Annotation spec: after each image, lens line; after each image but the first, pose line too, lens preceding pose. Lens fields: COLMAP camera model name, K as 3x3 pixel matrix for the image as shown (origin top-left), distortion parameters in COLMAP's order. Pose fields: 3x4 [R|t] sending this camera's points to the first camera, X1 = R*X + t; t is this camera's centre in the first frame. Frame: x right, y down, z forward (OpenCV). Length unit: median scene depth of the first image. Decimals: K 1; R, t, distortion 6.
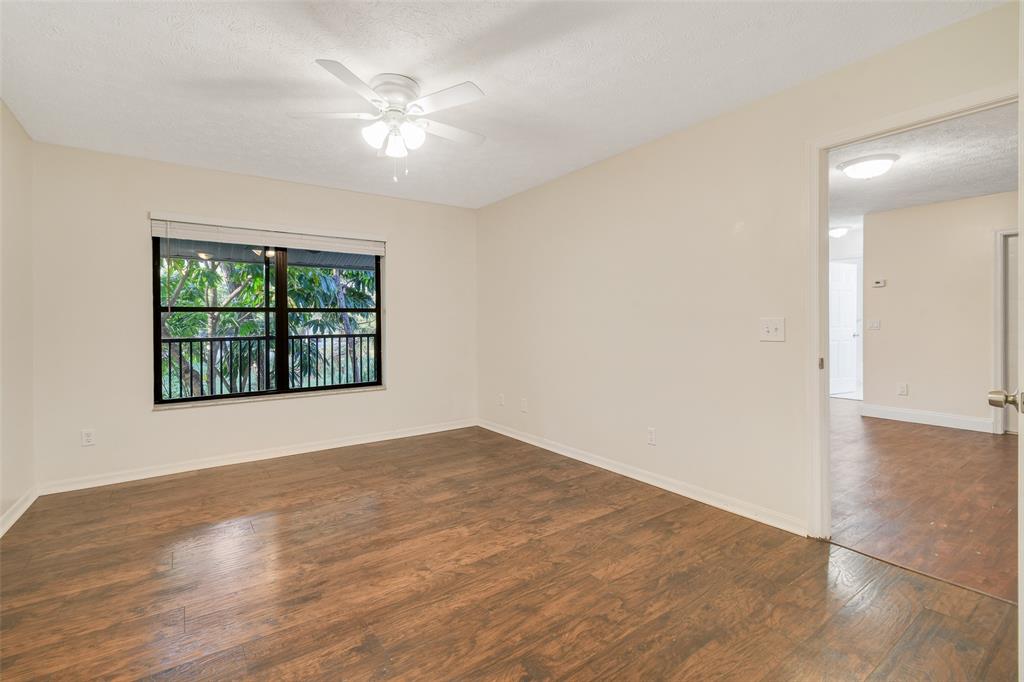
lens RADIAL K [[440.6, 0, 512.0], [0, 440.6, 329.8], [0, 0, 1]] dist [0.001700, -0.000093]
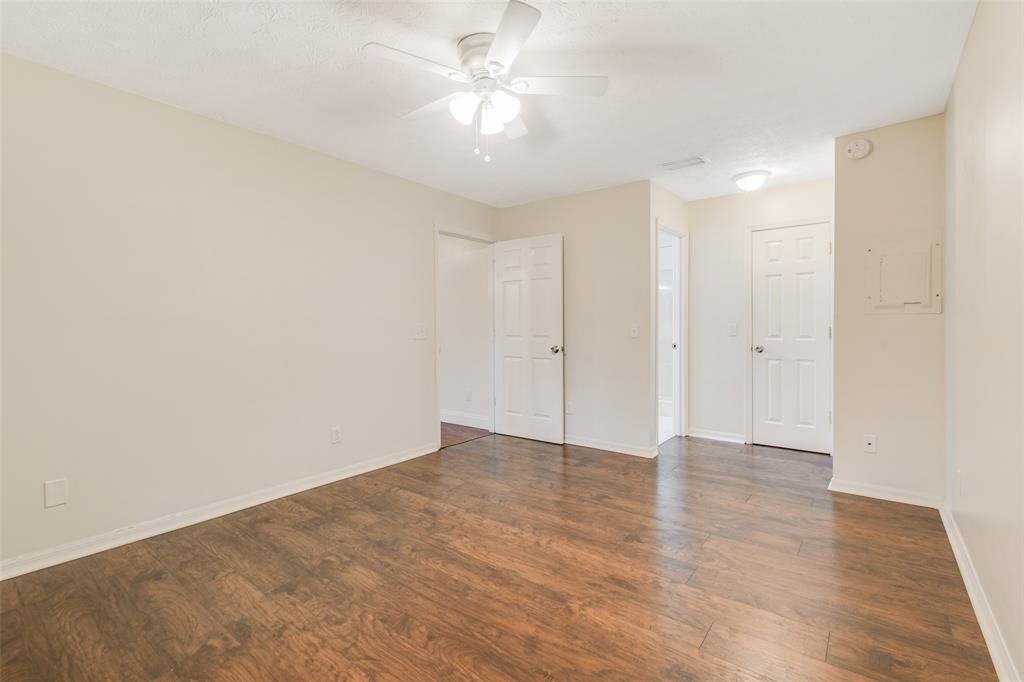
lens RADIAL K [[440.6, 0, 512.0], [0, 440.6, 329.8], [0, 0, 1]] dist [0.001700, -0.000093]
pose [[-0.245757, -0.000176, 0.969331, -1.013019], [0.023516, 0.999705, 0.006143, -0.009343], [-0.969046, 0.024304, -0.245680, 1.054399]]
